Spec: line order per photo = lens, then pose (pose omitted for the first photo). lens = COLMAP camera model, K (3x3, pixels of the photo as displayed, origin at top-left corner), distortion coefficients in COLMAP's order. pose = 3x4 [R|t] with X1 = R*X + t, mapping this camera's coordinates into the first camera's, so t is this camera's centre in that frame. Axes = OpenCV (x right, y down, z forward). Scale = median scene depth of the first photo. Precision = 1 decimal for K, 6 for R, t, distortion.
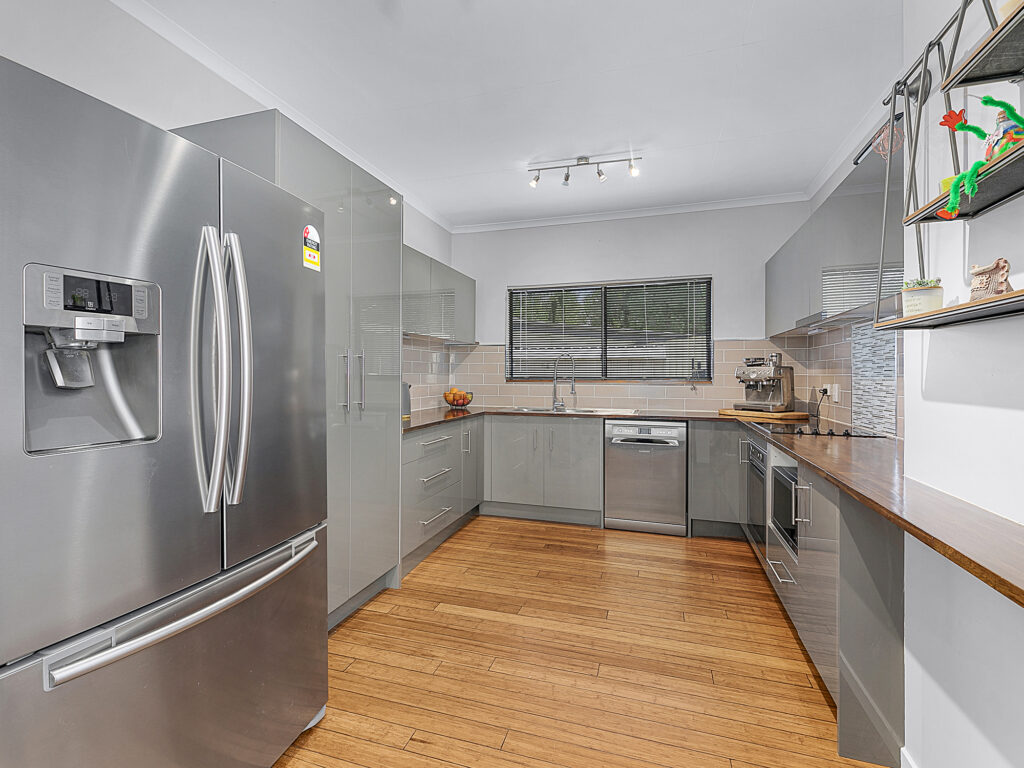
lens RADIAL K [[466.8, 0, 506.1], [0, 466.8, 377.8], [0, 0, 1]] dist [0.002248, -0.000534]
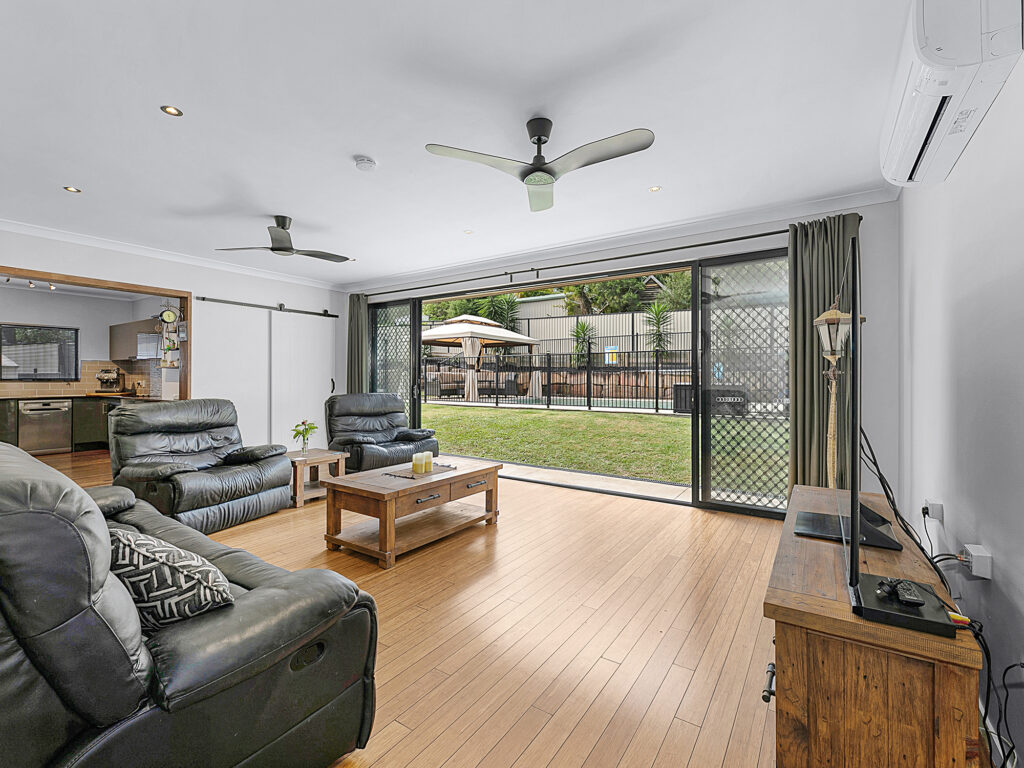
lens RADIAL K [[466.8, 0, 507.4], [0, 466.8, 377.5], [0, 0, 1]] dist [0.002248, -0.000534]
pose [[0.271457, -0.000905, 0.962450, -1.140296], [0.004509, 0.999990, -0.000332, 0.004914], [-0.962440, 0.004430, 0.271458, -1.512954]]
